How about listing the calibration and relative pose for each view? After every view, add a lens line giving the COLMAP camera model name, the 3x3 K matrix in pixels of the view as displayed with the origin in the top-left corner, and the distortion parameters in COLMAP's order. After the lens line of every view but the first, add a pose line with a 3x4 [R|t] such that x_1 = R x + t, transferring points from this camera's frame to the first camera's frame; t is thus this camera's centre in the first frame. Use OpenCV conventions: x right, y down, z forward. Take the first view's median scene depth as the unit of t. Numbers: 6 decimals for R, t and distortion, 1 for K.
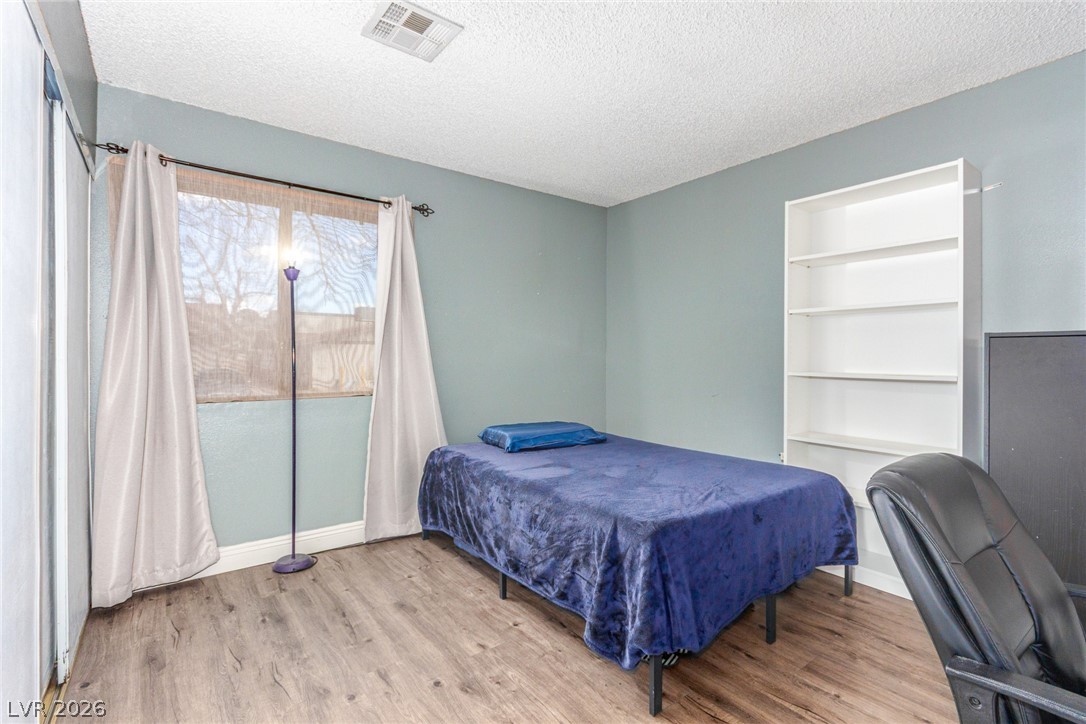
lens RADIAL K [[498.2, 0, 573.9], [0, 498.2, 358.7], [0, 0, 1]] dist [0.001815, 0.000240]
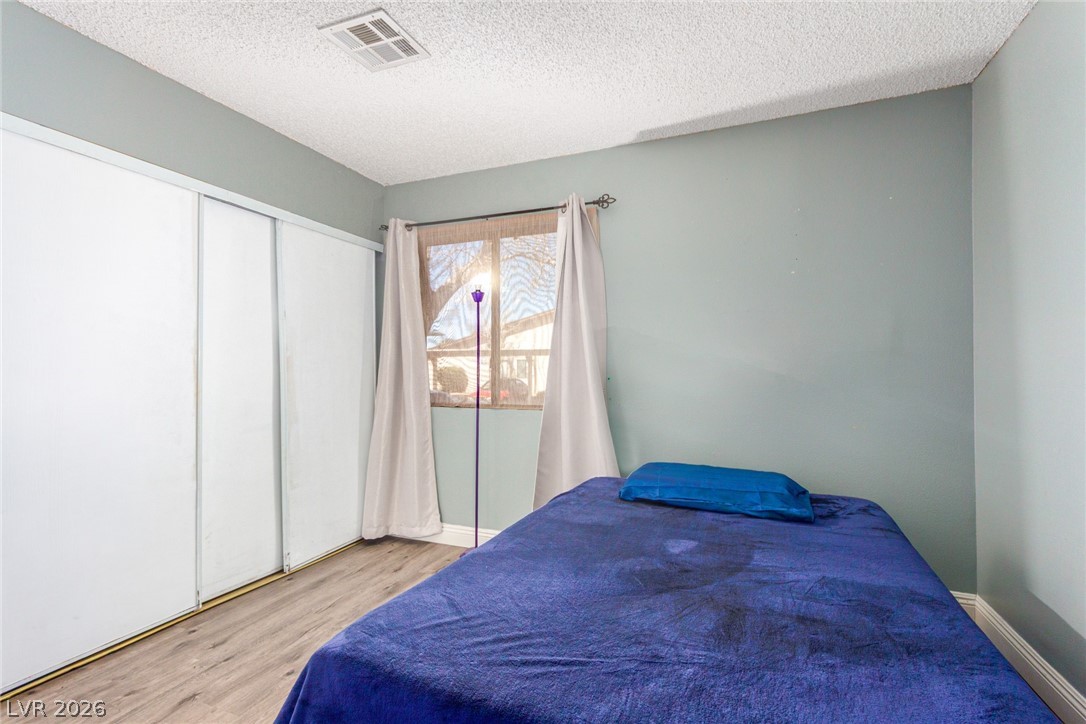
lens RADIAL K [[524.5, 0, 544.9], [0, 524.5, 358.7], [0, 0, 1]] dist [0.000845, 0.000488]
pose [[0.480719, -0.012800, -0.876781, 0.551451], [0.004490, 0.999916, -0.012136, -0.014621], [0.876863, 0.001897, 0.480736, 0.570236]]
